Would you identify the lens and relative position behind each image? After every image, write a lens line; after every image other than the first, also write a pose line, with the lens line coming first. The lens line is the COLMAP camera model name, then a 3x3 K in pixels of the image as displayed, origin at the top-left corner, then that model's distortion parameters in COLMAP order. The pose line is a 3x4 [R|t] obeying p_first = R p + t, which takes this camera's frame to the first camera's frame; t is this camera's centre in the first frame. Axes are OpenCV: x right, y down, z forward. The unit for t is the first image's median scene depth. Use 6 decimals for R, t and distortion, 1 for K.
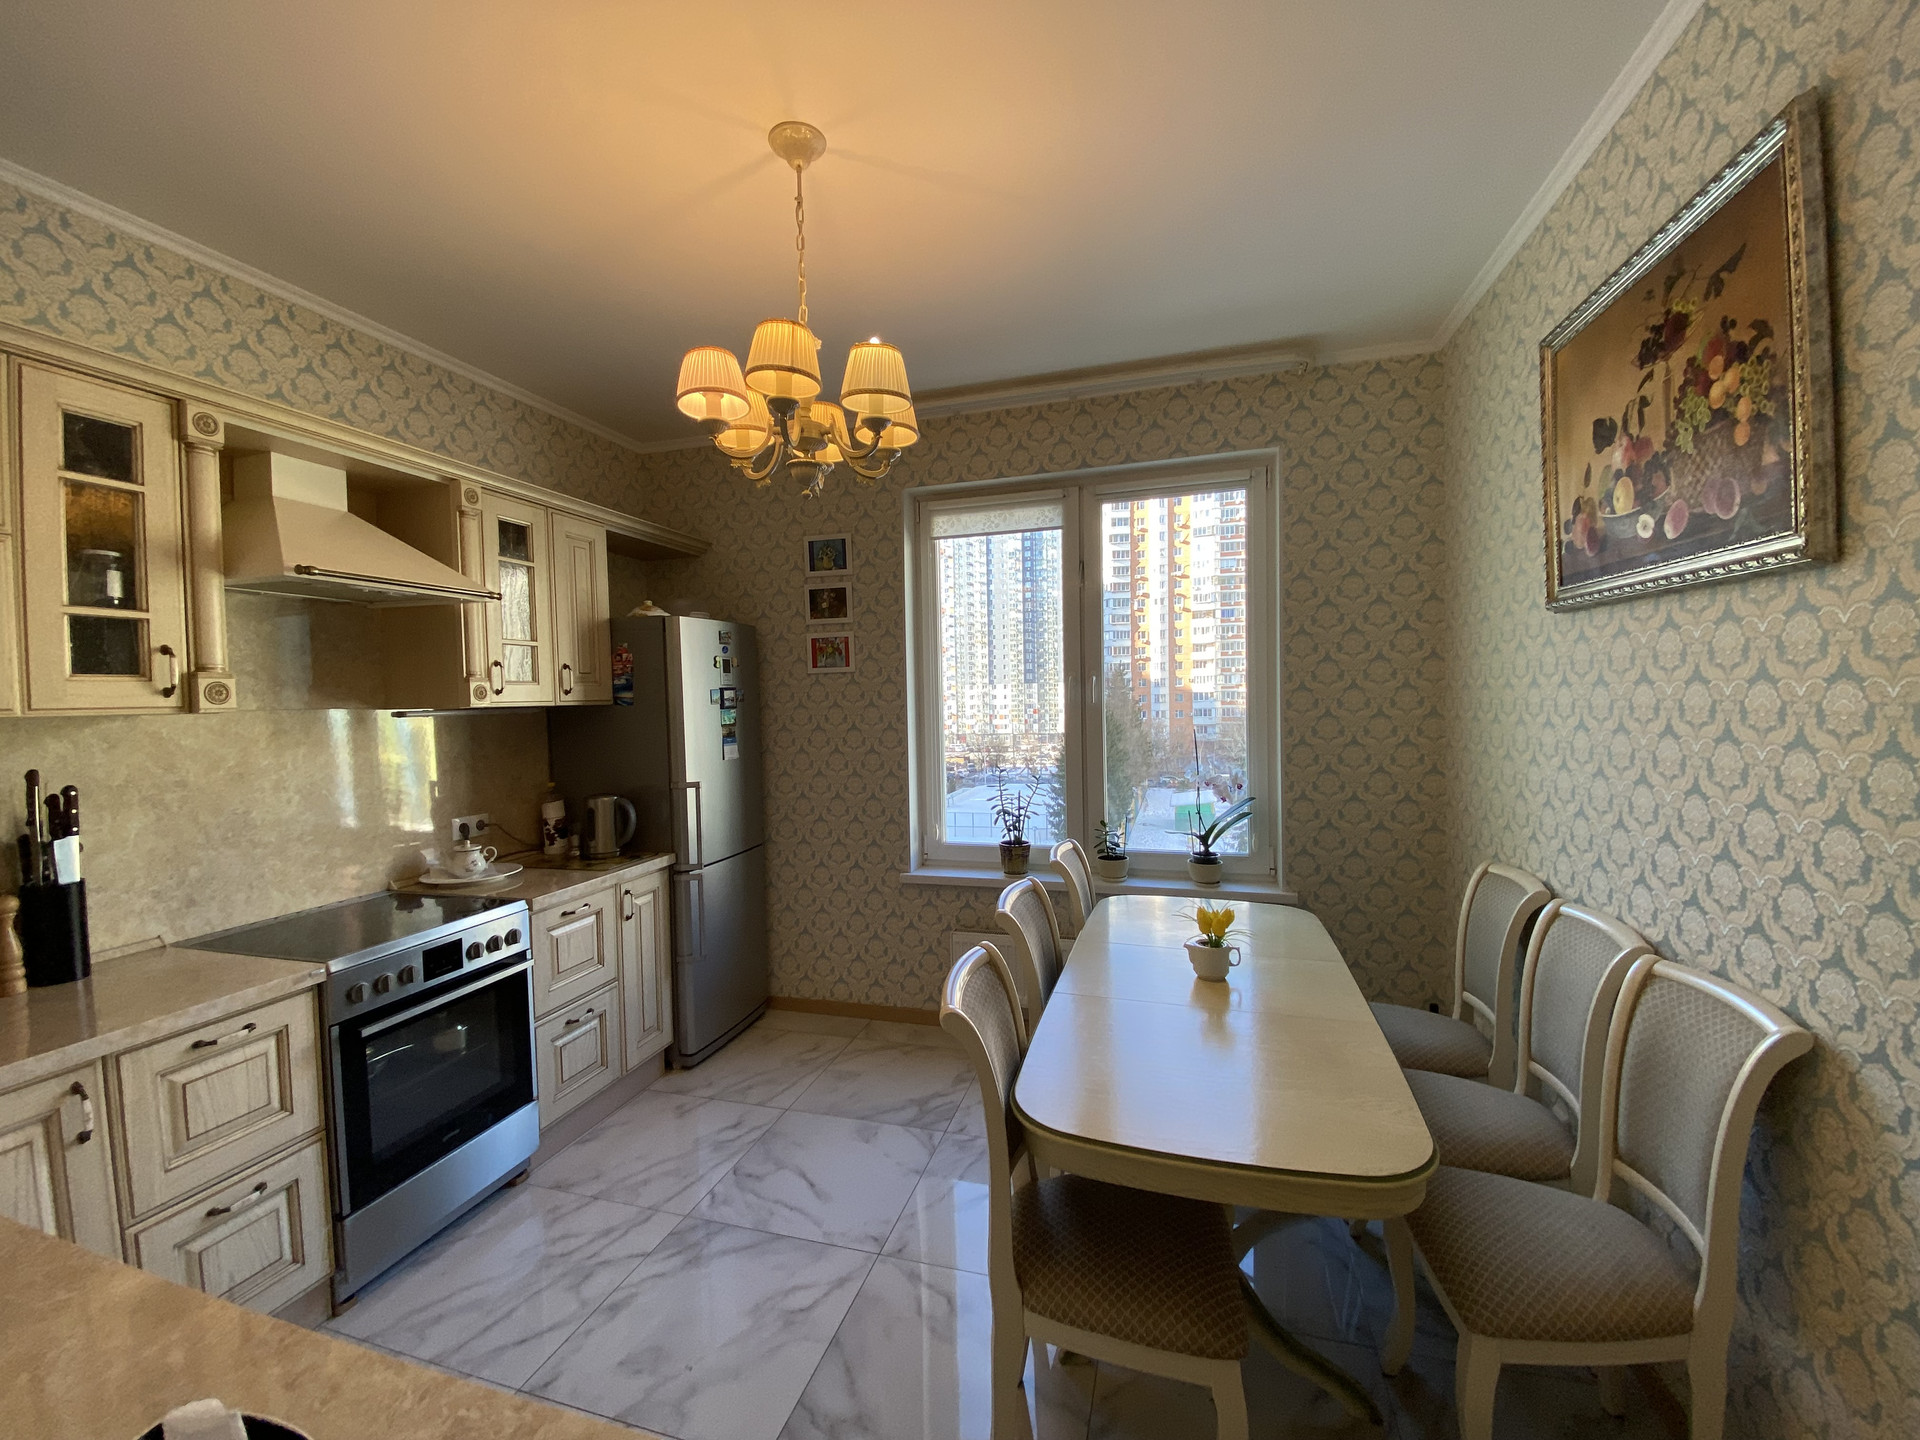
lens RADIAL K [[767.5, 0, 969.3], [0, 767.5, 733.8], [0, 0, 1]] dist [-0.003879, -0.007072]
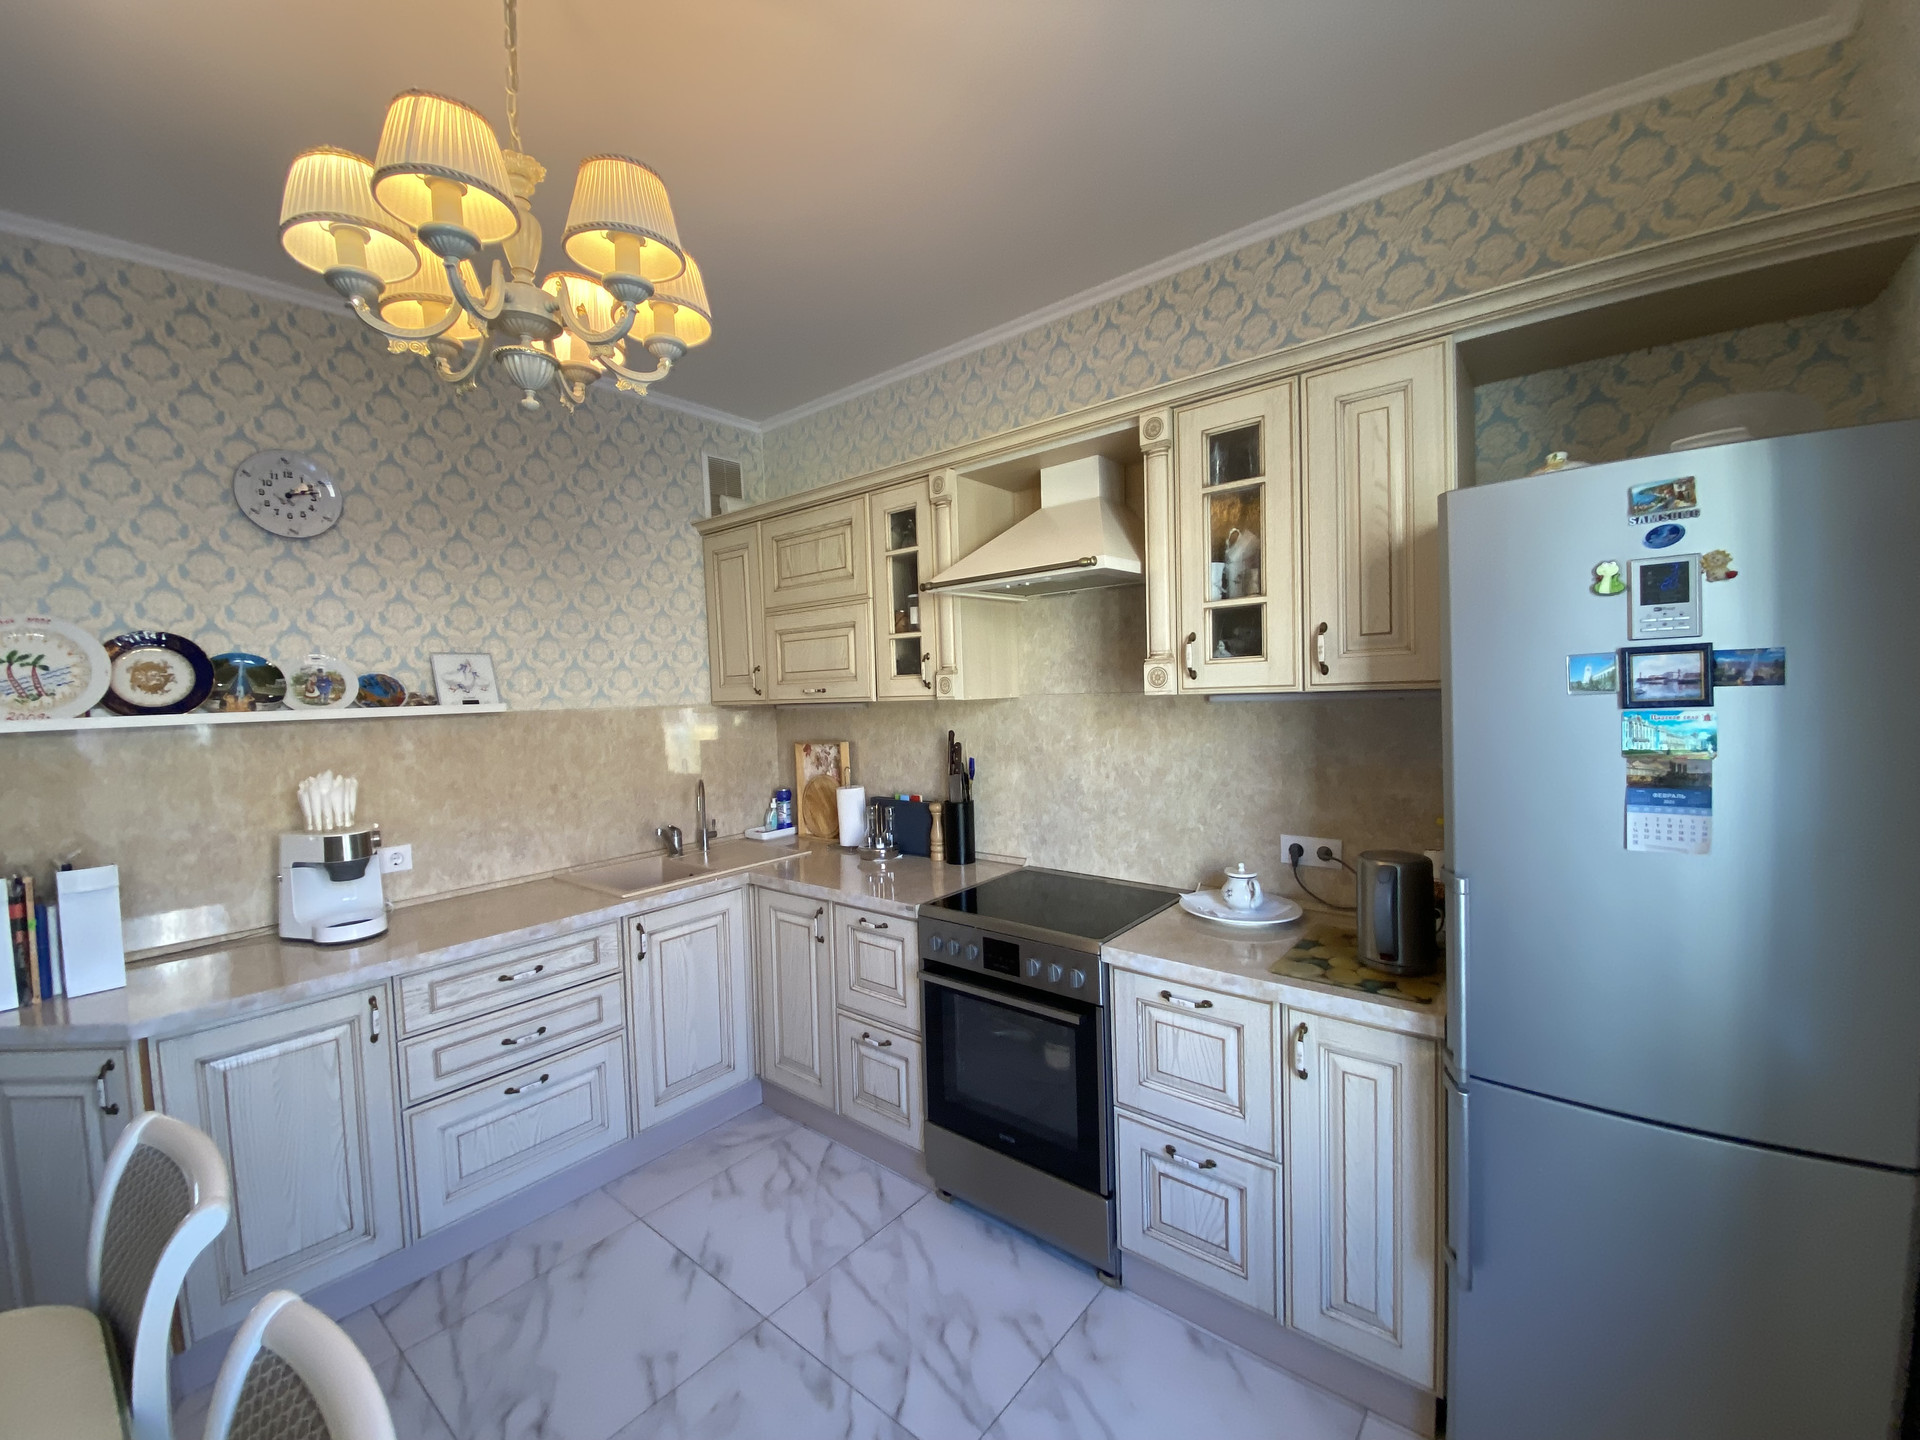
lens RADIAL K [[767.5, 0, 972.5], [0, 767.5, 721.5], [0, 0, 1]] dist [-0.003879, -0.007072]
pose [[-0.409988, 0.071492, -0.909285, 0.190345], [-0.004064, 0.996770, 0.080203, -0.081048], [0.912082, 0.036578, -0.408374, 1.324133]]
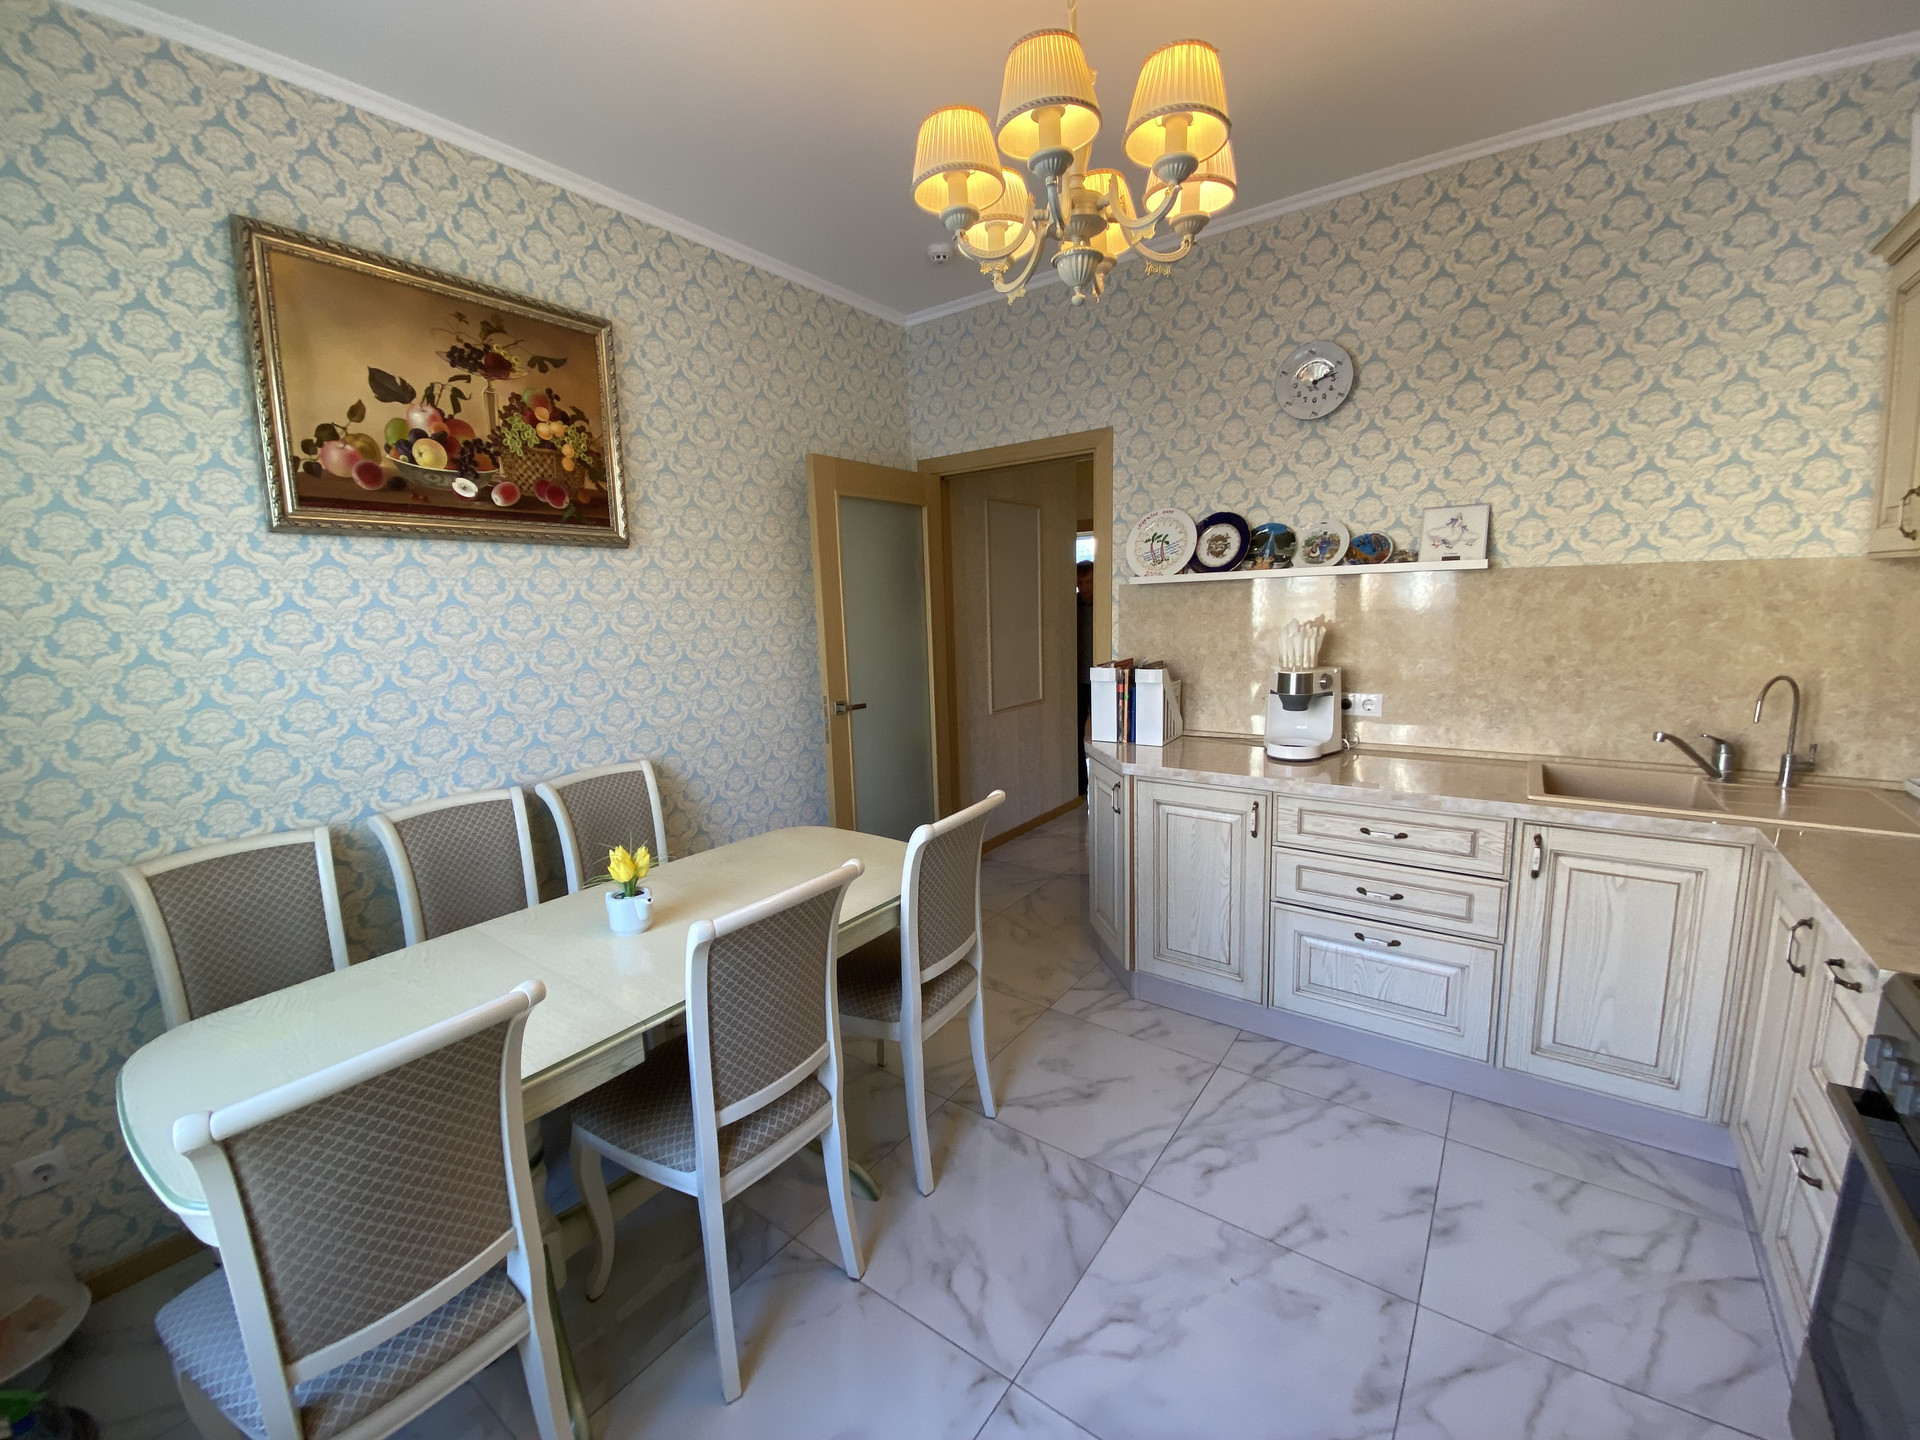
lens RADIAL K [[767.5, 0, 939.2], [0, 767.5, 725.3], [0, 0, 1]] dist [-0.003879, -0.007072]
pose [[-0.925726, -0.008446, 0.378101, -0.307555], [0.072616, 0.977180, 0.199617, -0.051693], [-0.371158, 0.212247, -0.903987, 1.491711]]
